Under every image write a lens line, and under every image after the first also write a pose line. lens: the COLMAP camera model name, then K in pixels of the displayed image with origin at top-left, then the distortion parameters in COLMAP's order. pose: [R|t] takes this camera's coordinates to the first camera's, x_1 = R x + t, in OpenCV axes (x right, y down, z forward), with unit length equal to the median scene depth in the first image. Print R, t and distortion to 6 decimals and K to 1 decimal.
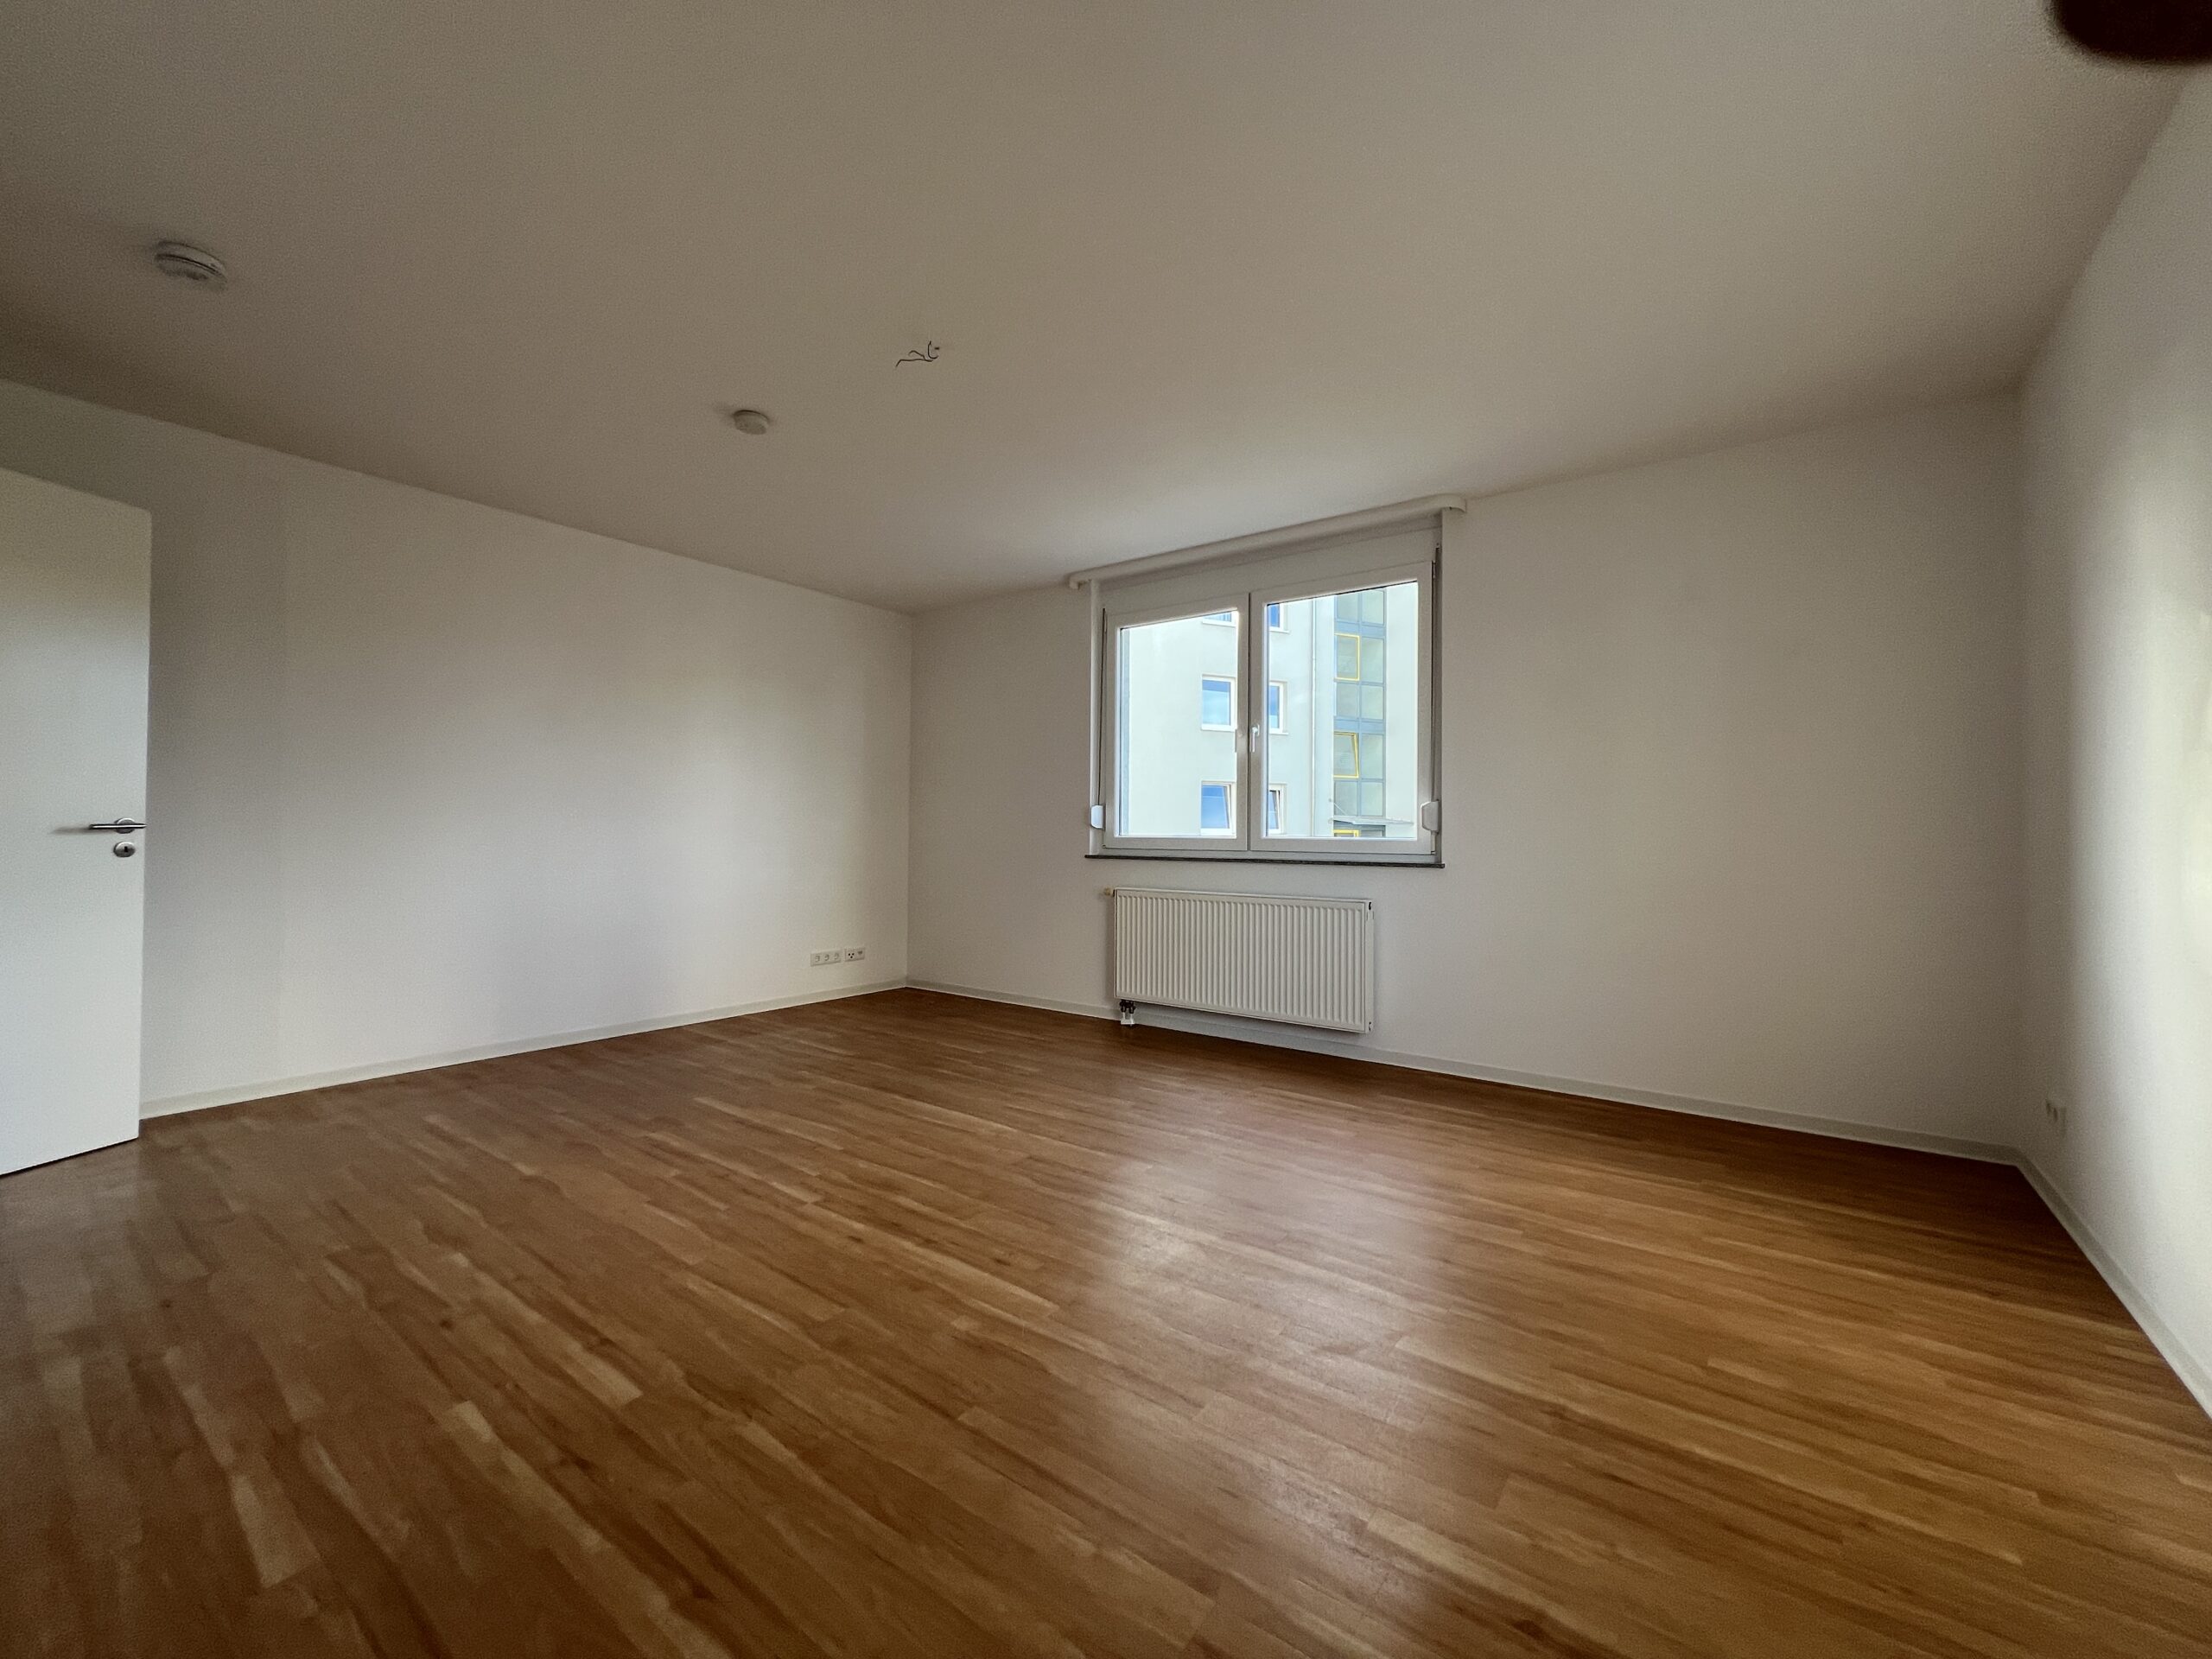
lens RADIAL K [[887.4, 0, 1096.3], [0, 887.4, 821.0], [0, 0, 1]] dist [-0.000951, 0.000027]
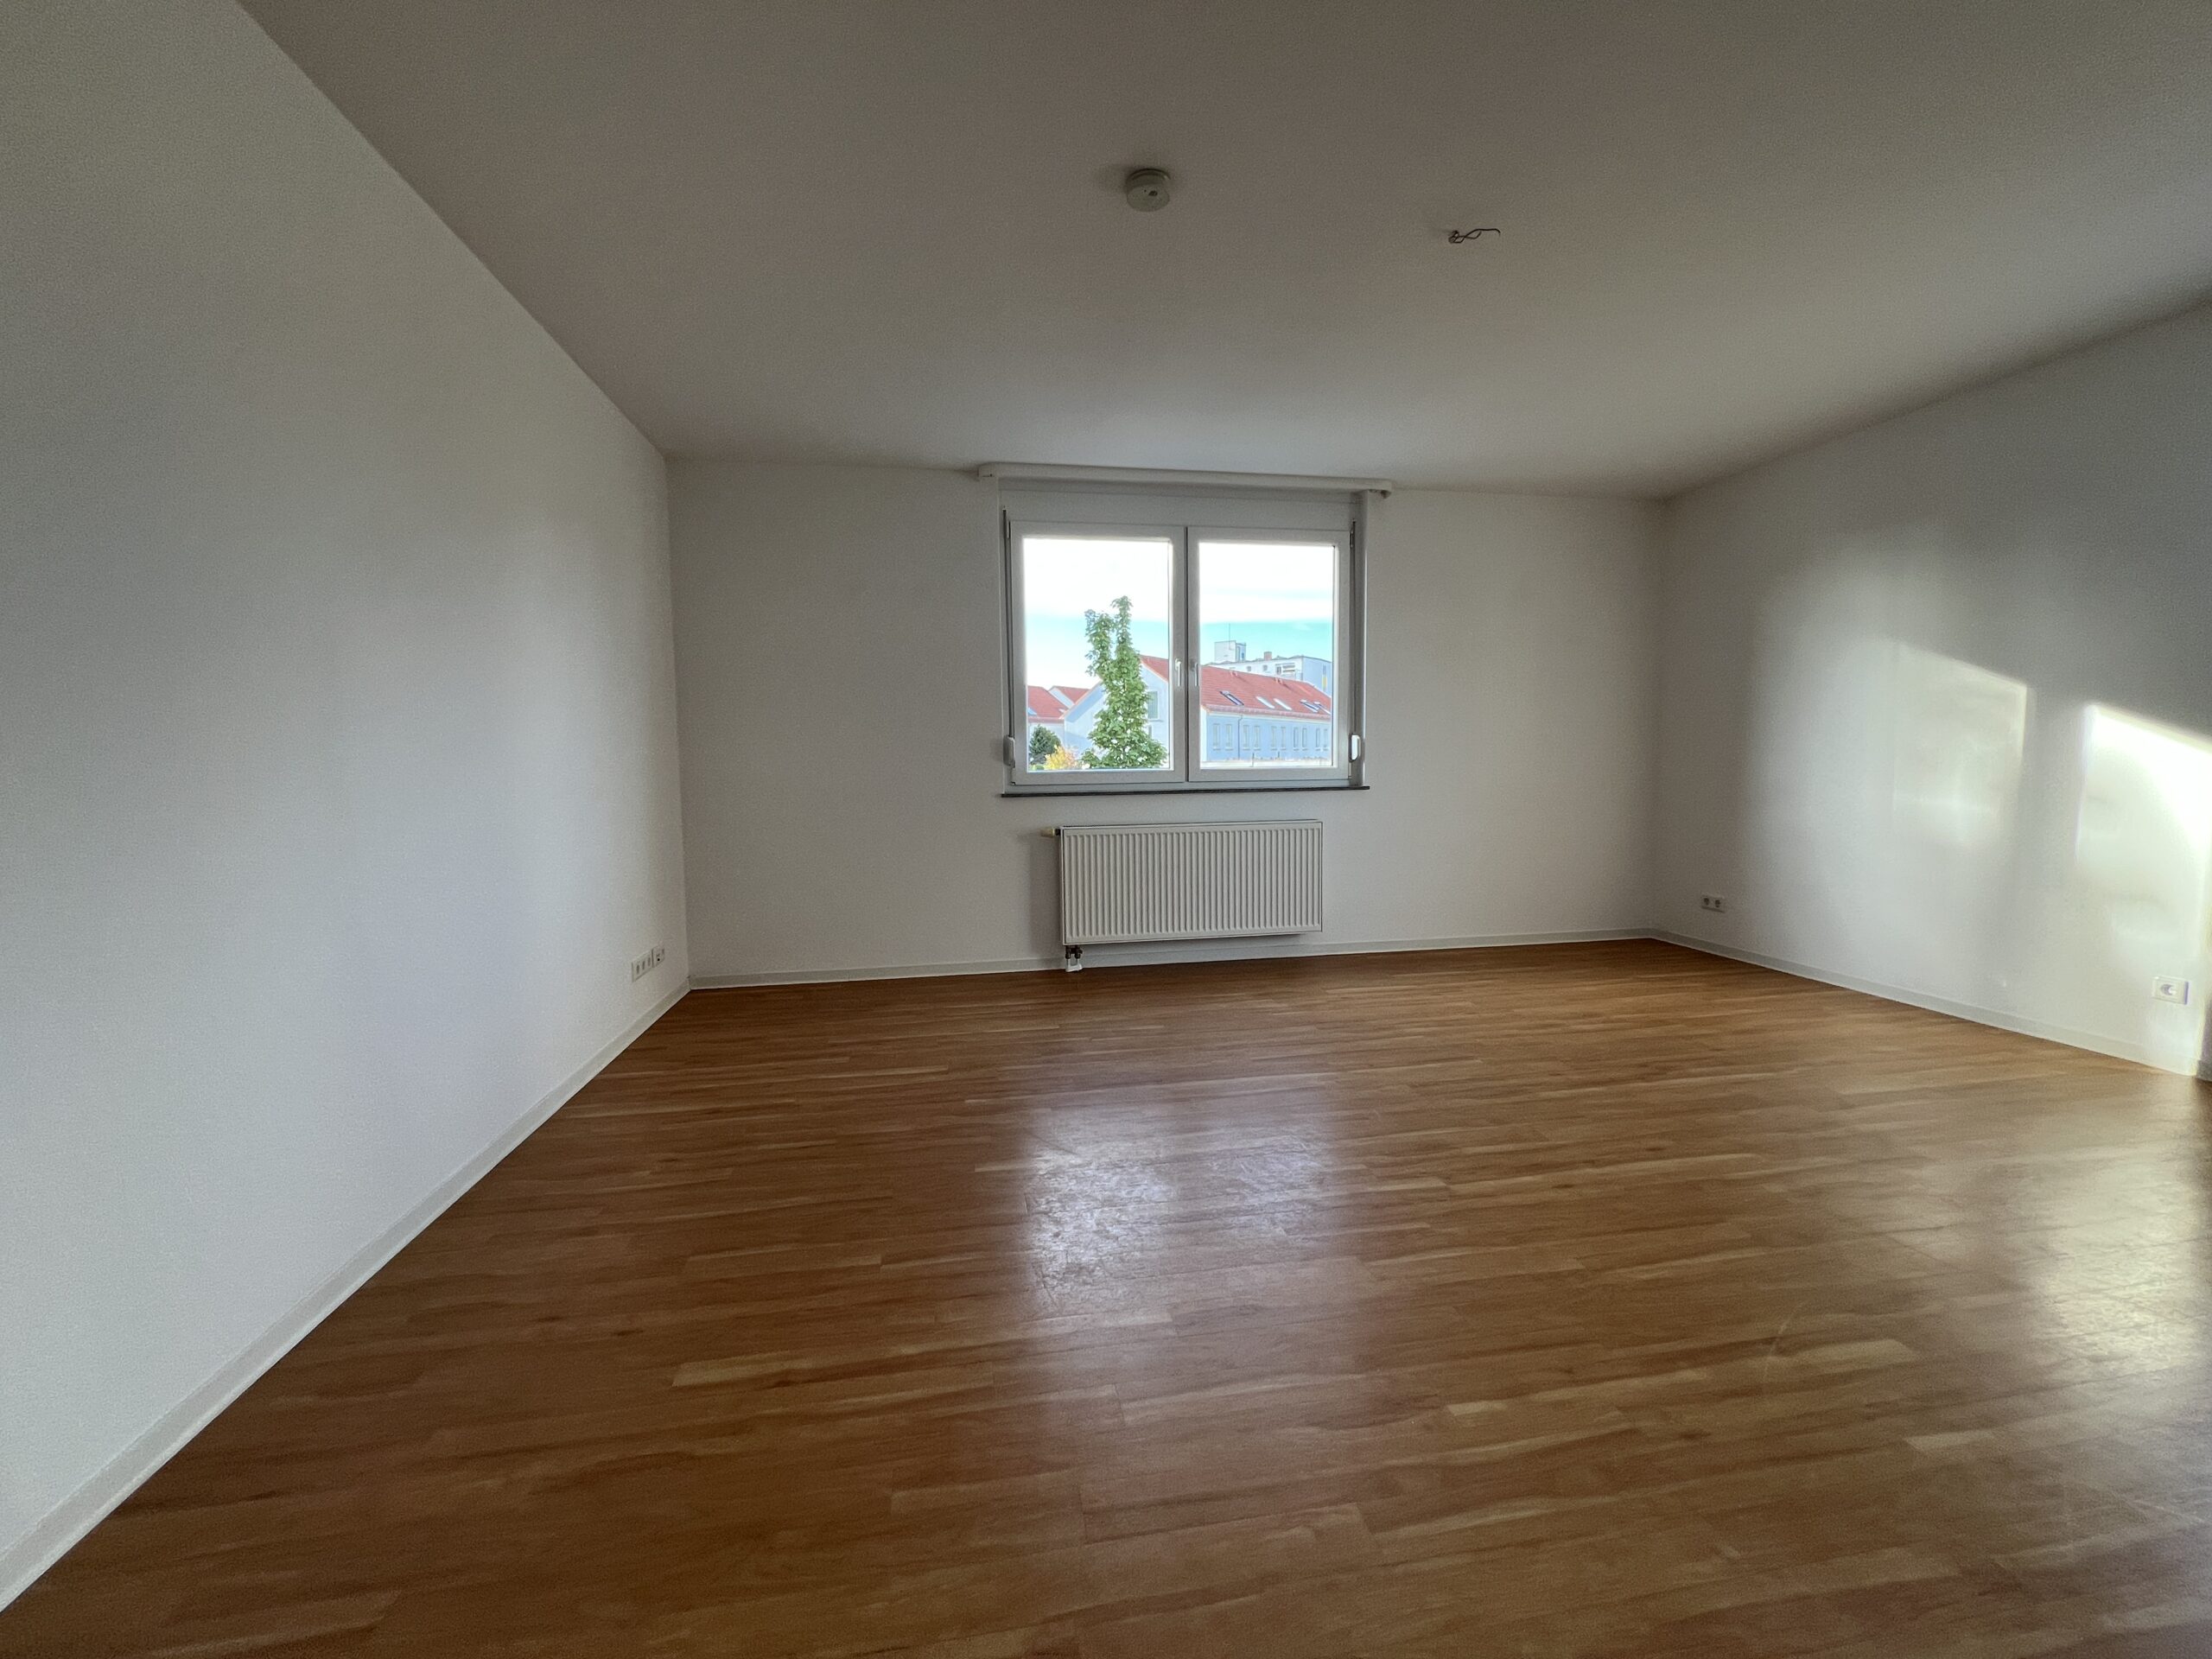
lens RADIAL K [[888.5, 0, 1100.9], [0, 888.5, 823.1], [0, 0, 1]] dist [-0.001200, 0.000793]
pose [[0.686828, -0.069076, 0.723531, -1.040595], [0.007970, 0.996130, 0.087535, -0.016586], [-0.726777, -0.054355, 0.684720, 0.572284]]
